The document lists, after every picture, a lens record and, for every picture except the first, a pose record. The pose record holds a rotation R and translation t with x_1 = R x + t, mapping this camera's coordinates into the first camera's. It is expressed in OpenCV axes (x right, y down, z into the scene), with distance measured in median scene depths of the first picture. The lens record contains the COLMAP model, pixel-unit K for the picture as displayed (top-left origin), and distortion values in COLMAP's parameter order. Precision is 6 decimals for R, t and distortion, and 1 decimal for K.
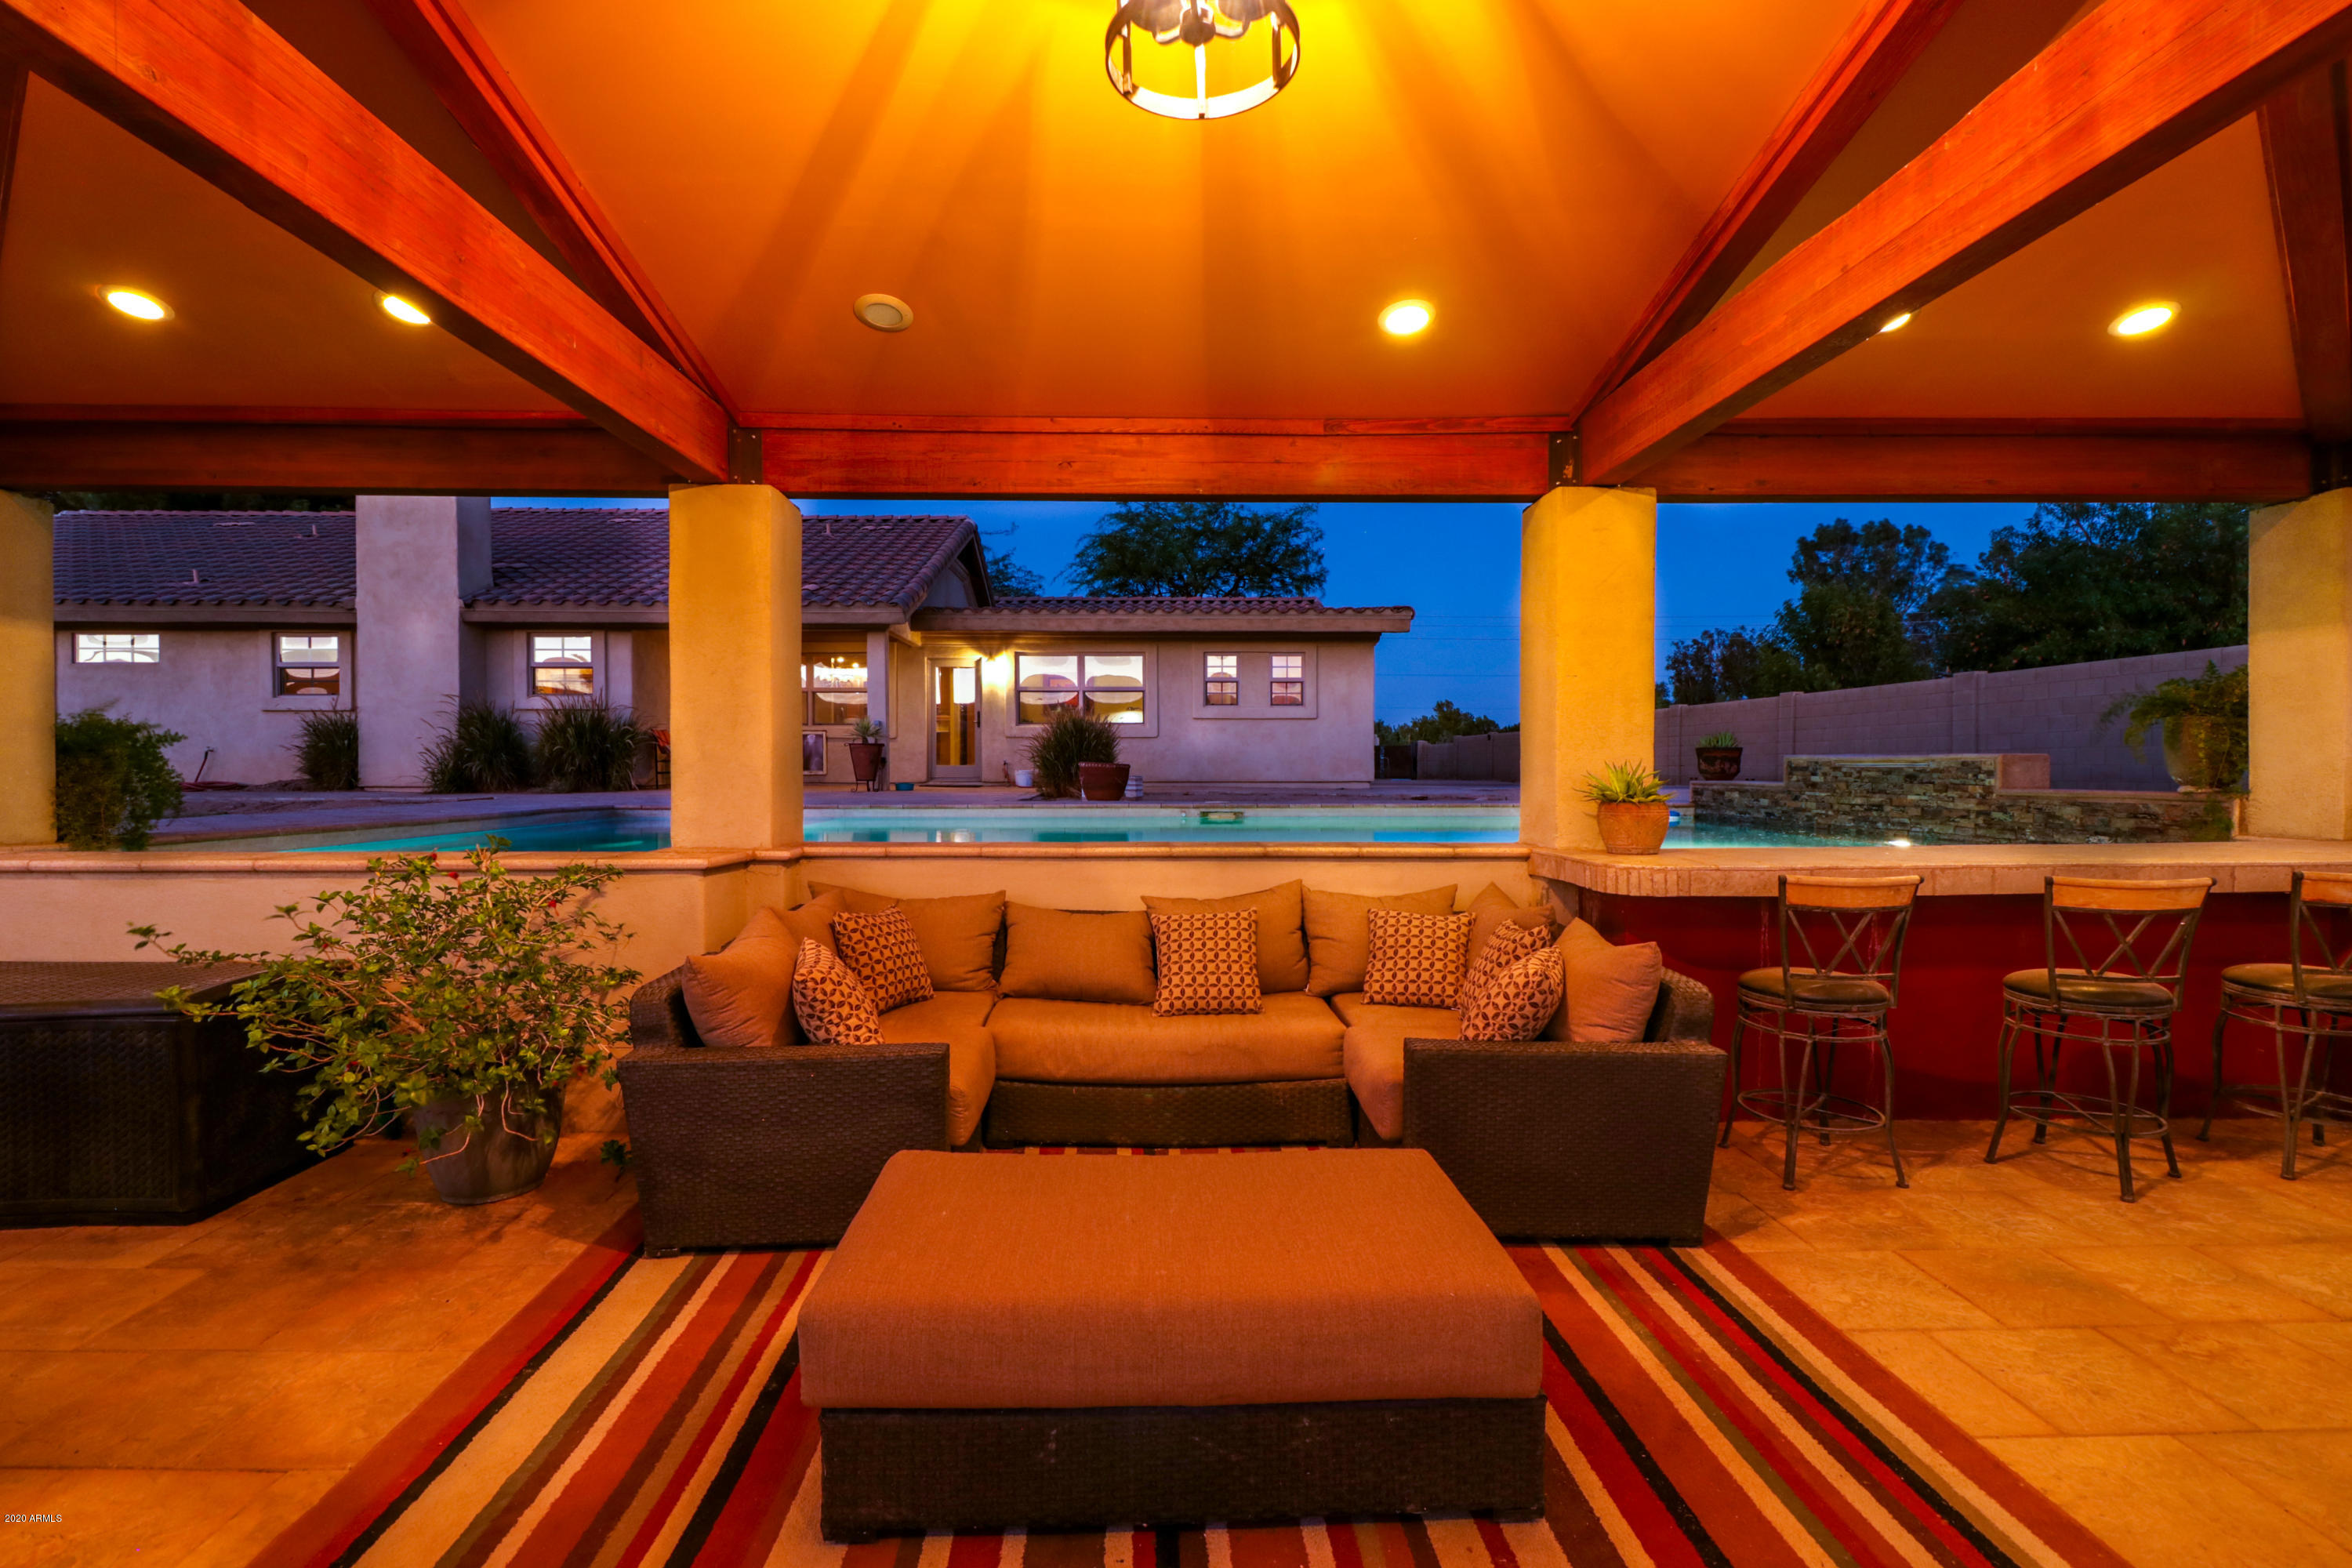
lens RADIAL K [[1078.5, 0, 1159.6], [0, 1078.5, 781.6], [0, 0, 1]] dist [0.015042, -0.011341]
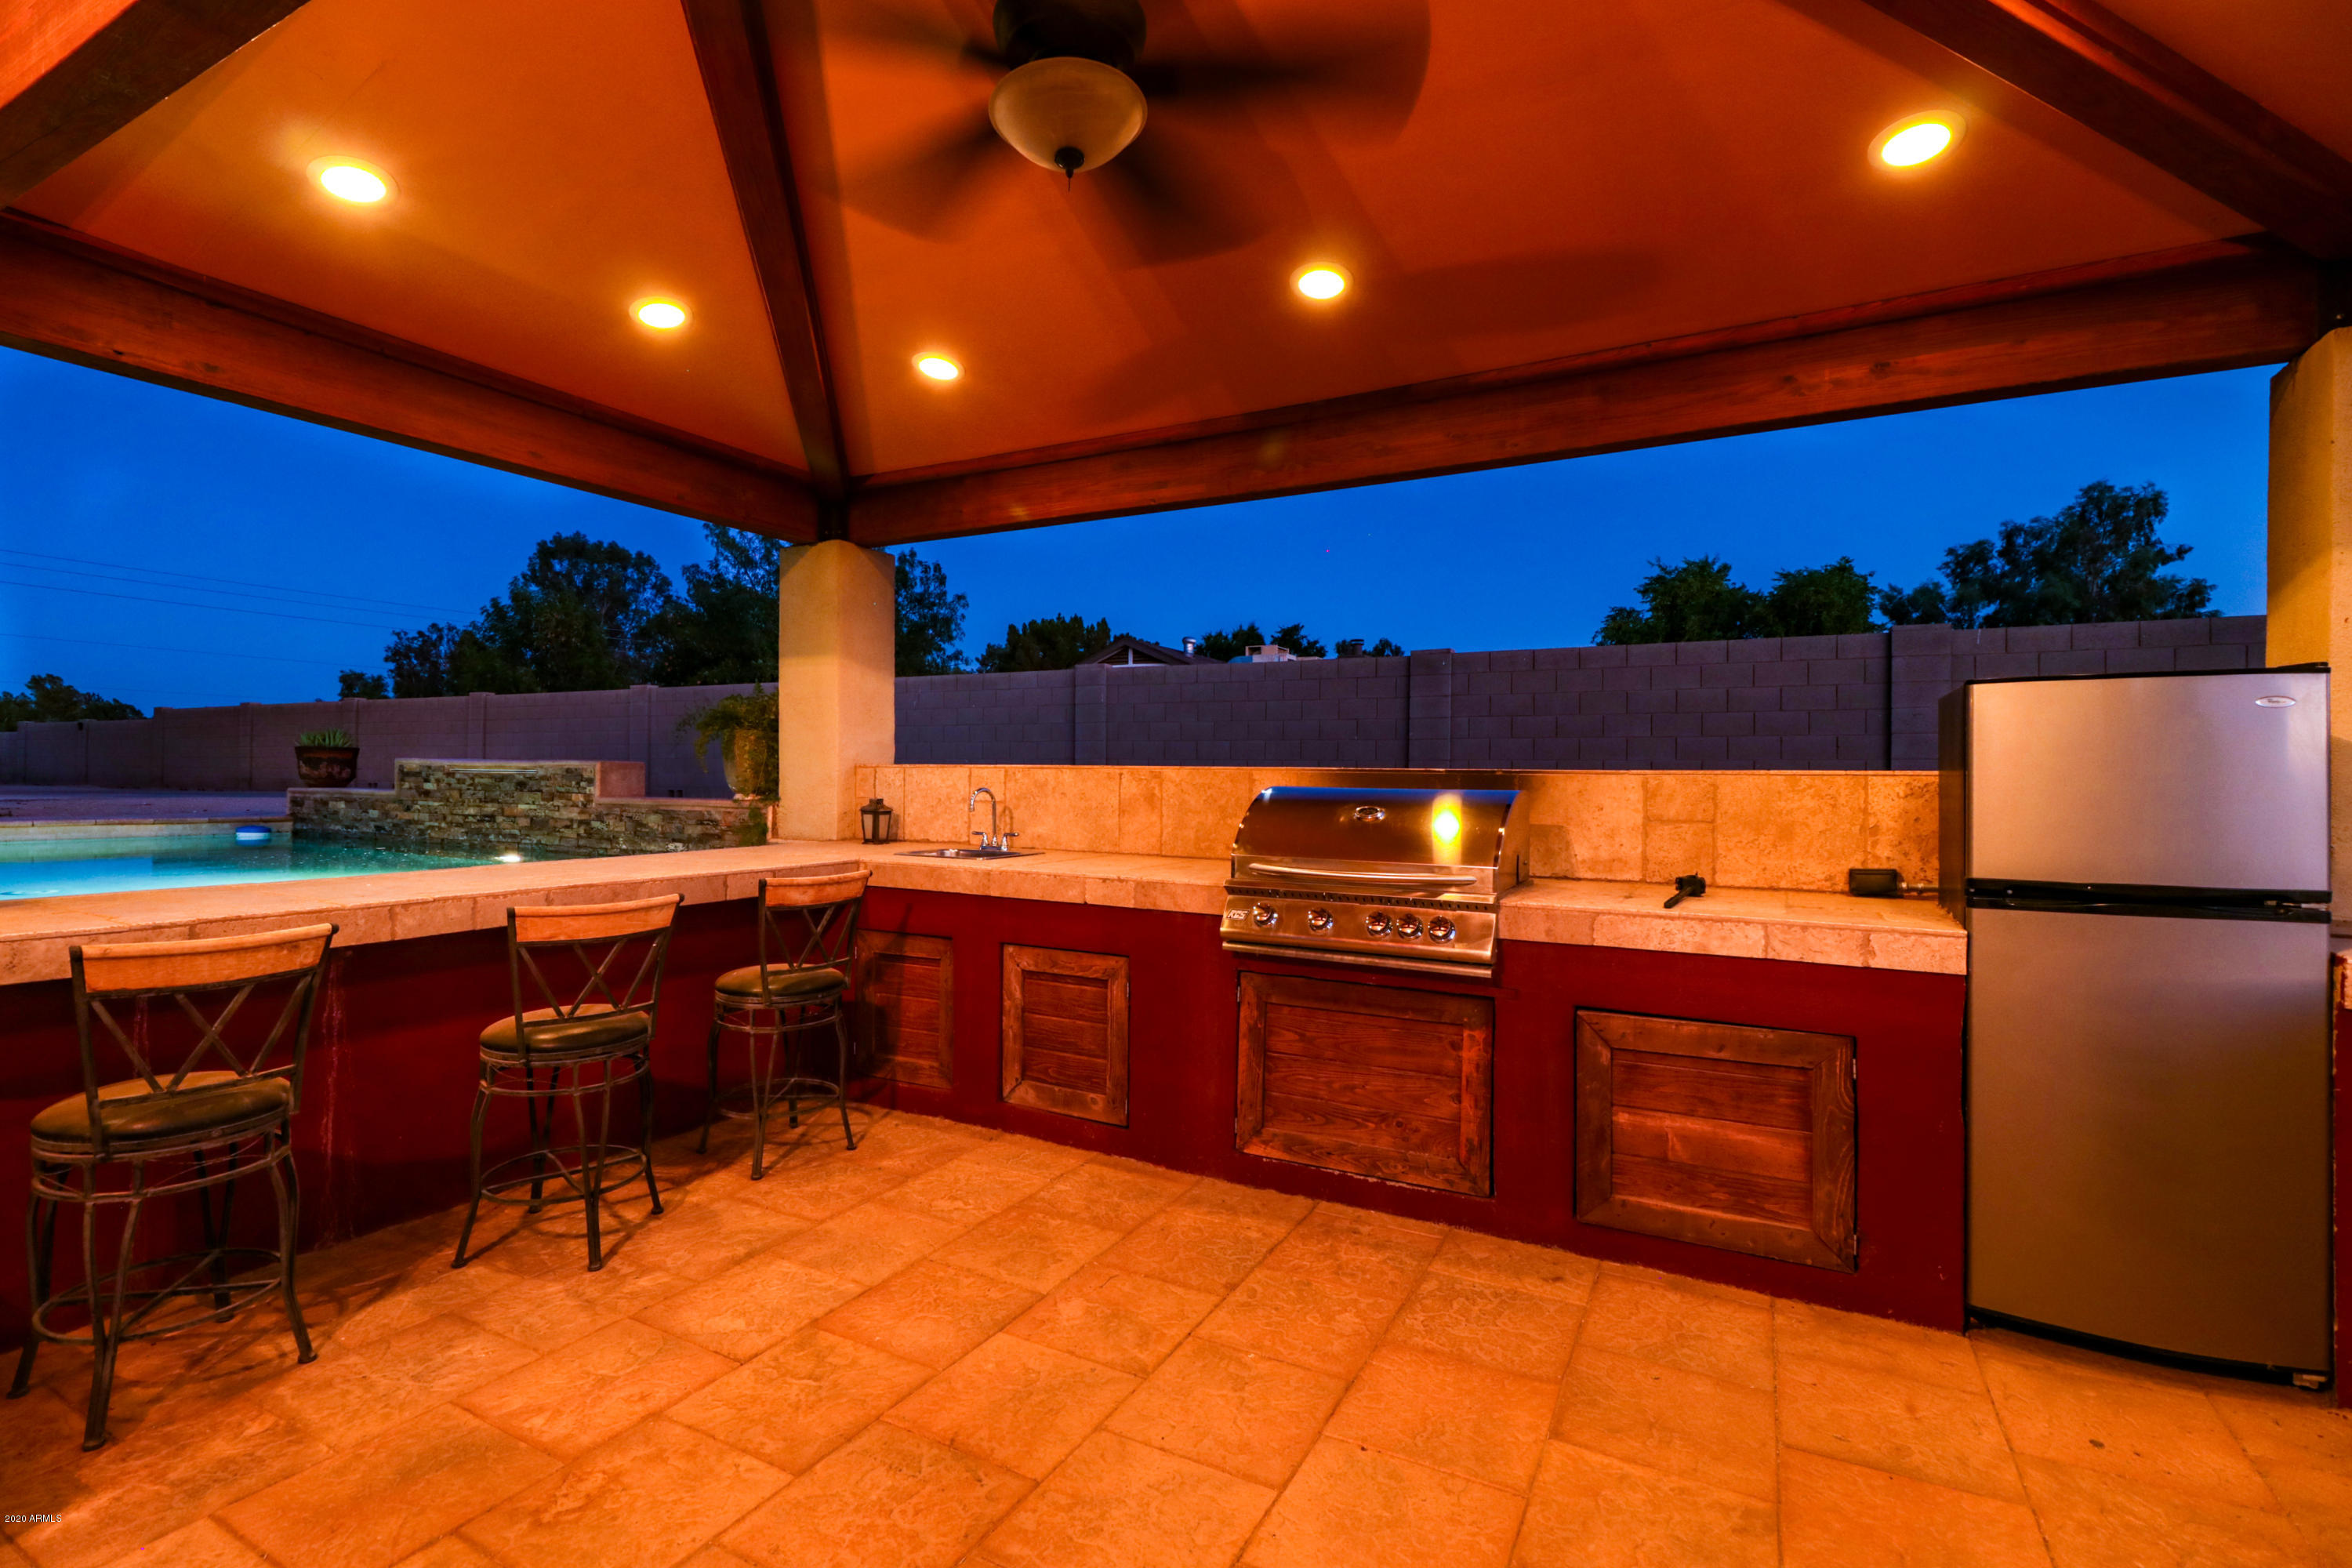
lens RADIAL K [[1078.5, 0, 1161.1], [0, 1078.5, 778.0], [0, 0, 1]] dist [0.015042, -0.011341]
pose [[0.493126, 0.008070, 0.869921, 0.143683], [-0.000672, 0.999960, -0.008896, -0.001695], [-0.869958, 0.003802, 0.493112, 0.067057]]
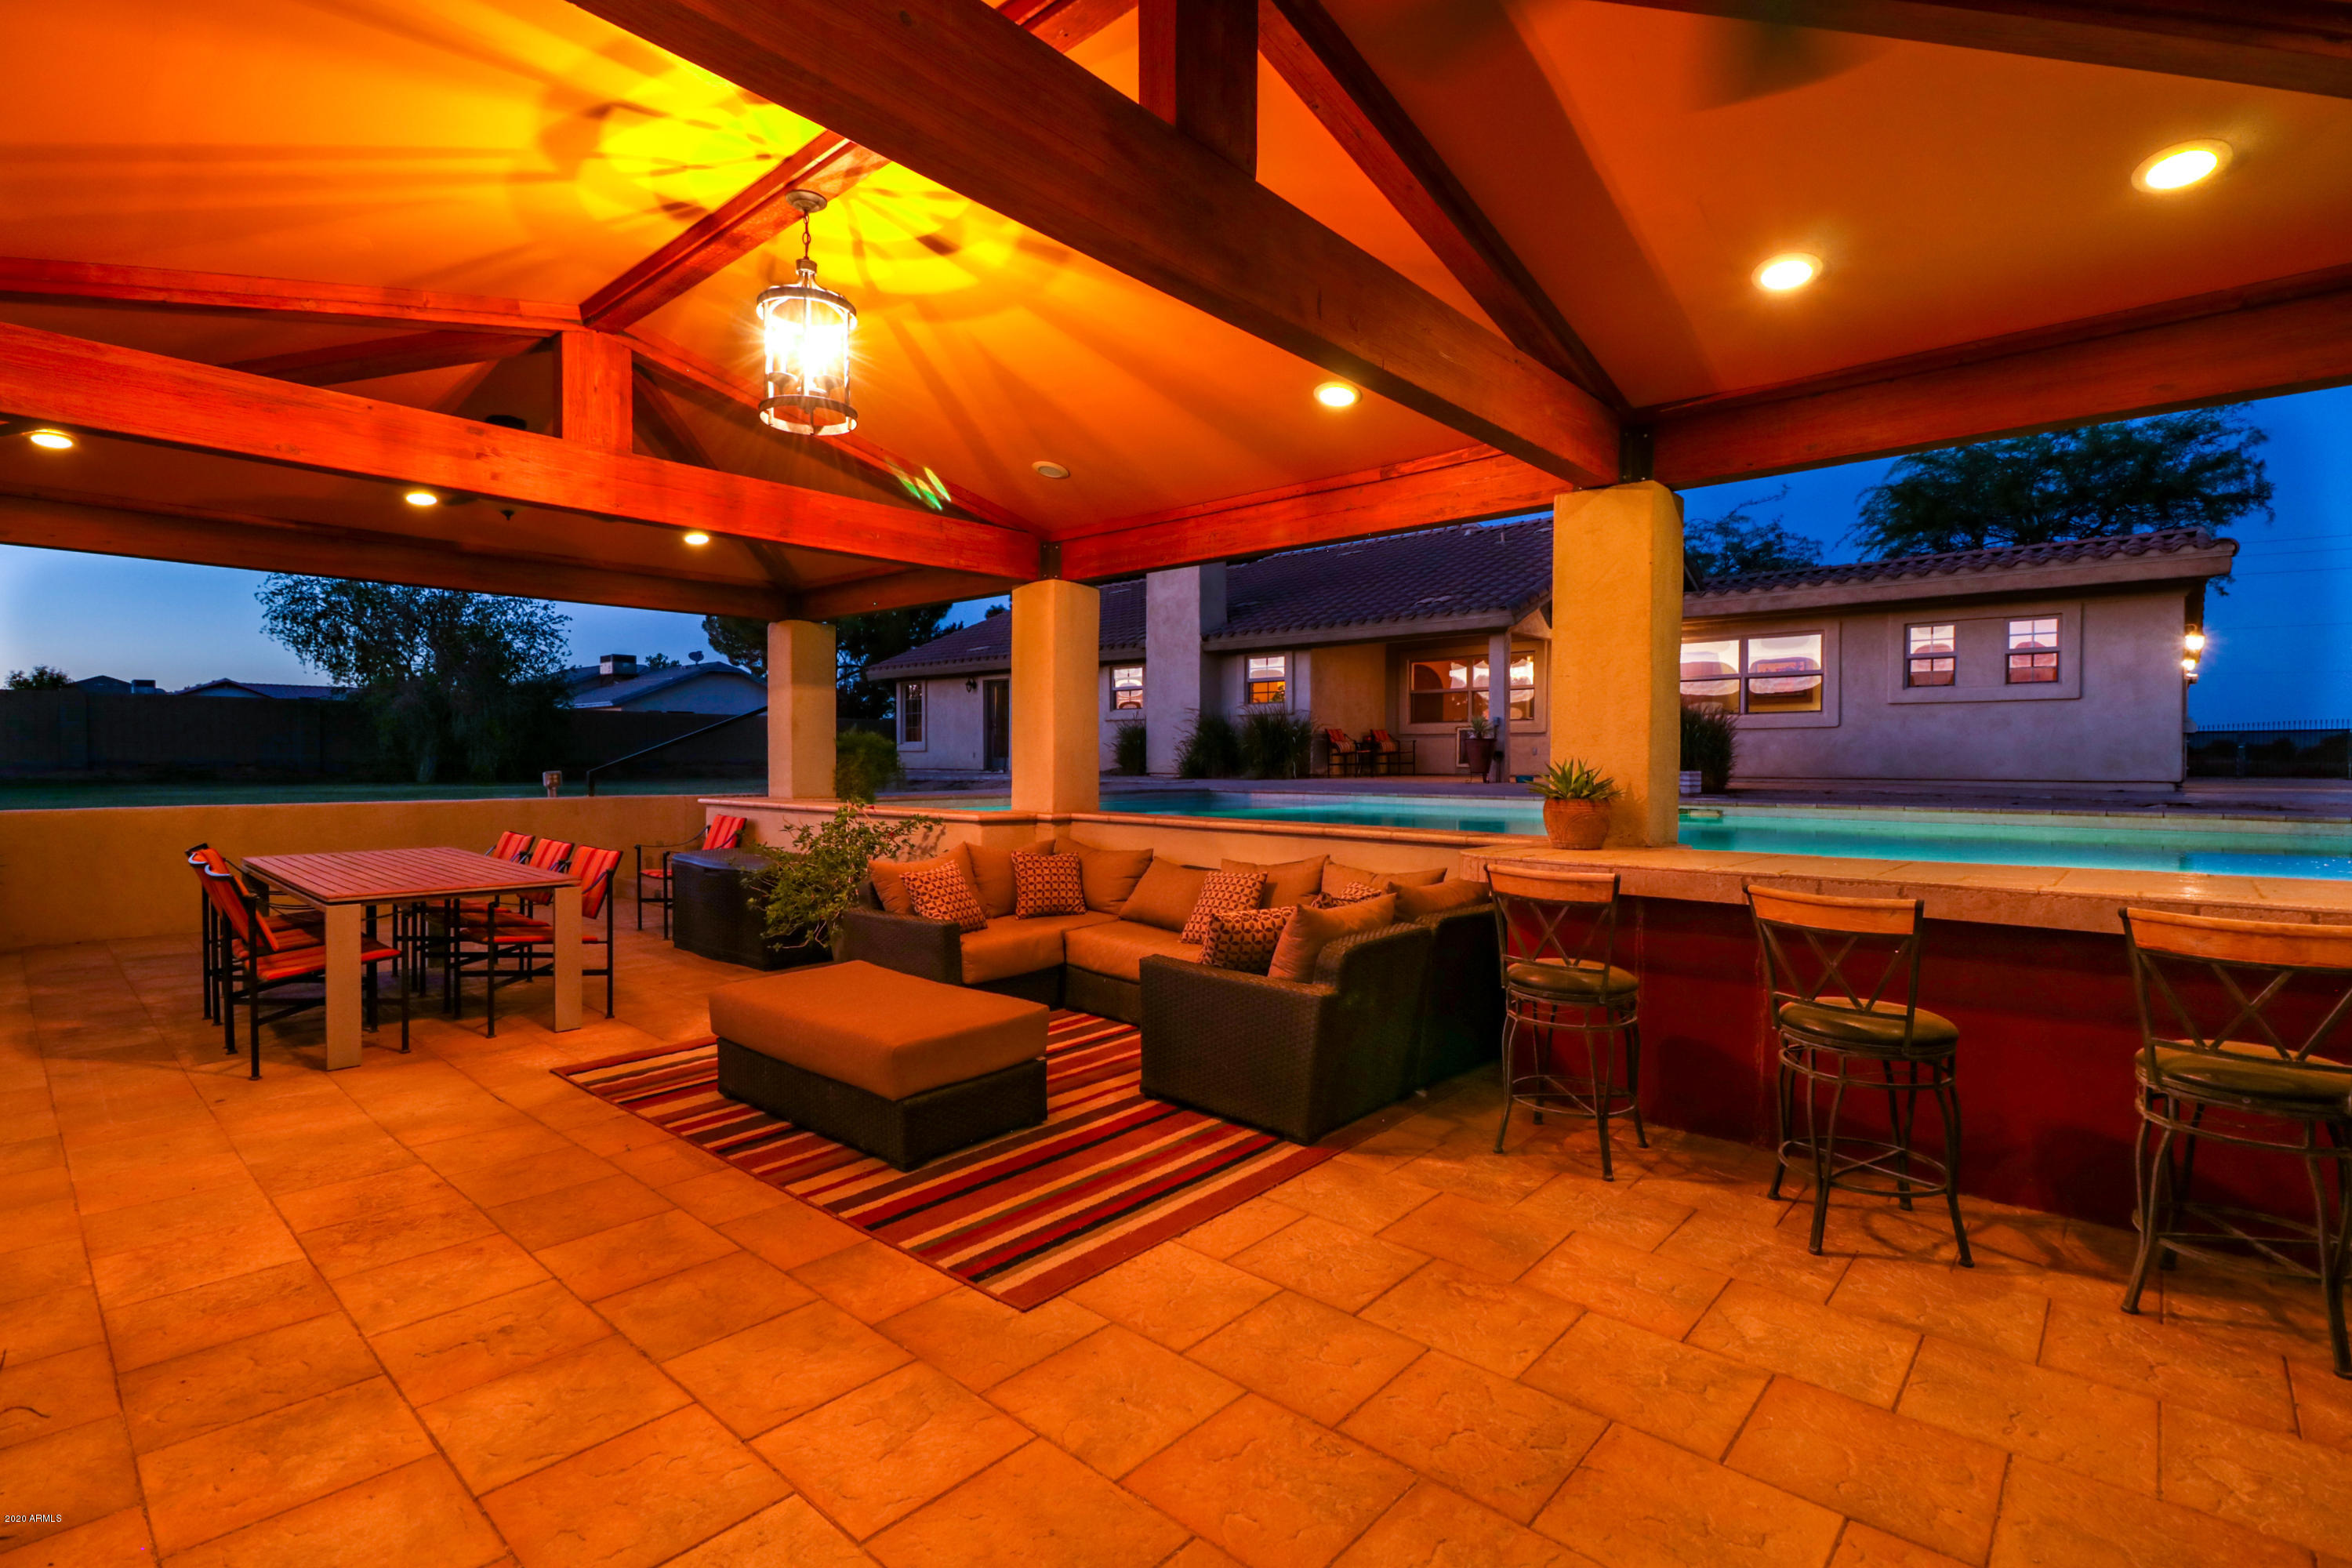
lens RADIAL K [[1078.5, 0, 1171.9], [0, 1078.5, 786.1], [0, 0, 1]] dist [0.015042, -0.011341]
pose [[0.727480, 0.019530, -0.685850, 0.455689], [-0.011575, 0.999802, 0.016192, -0.002805], [0.686031, -0.003840, 0.727562, -0.006509]]
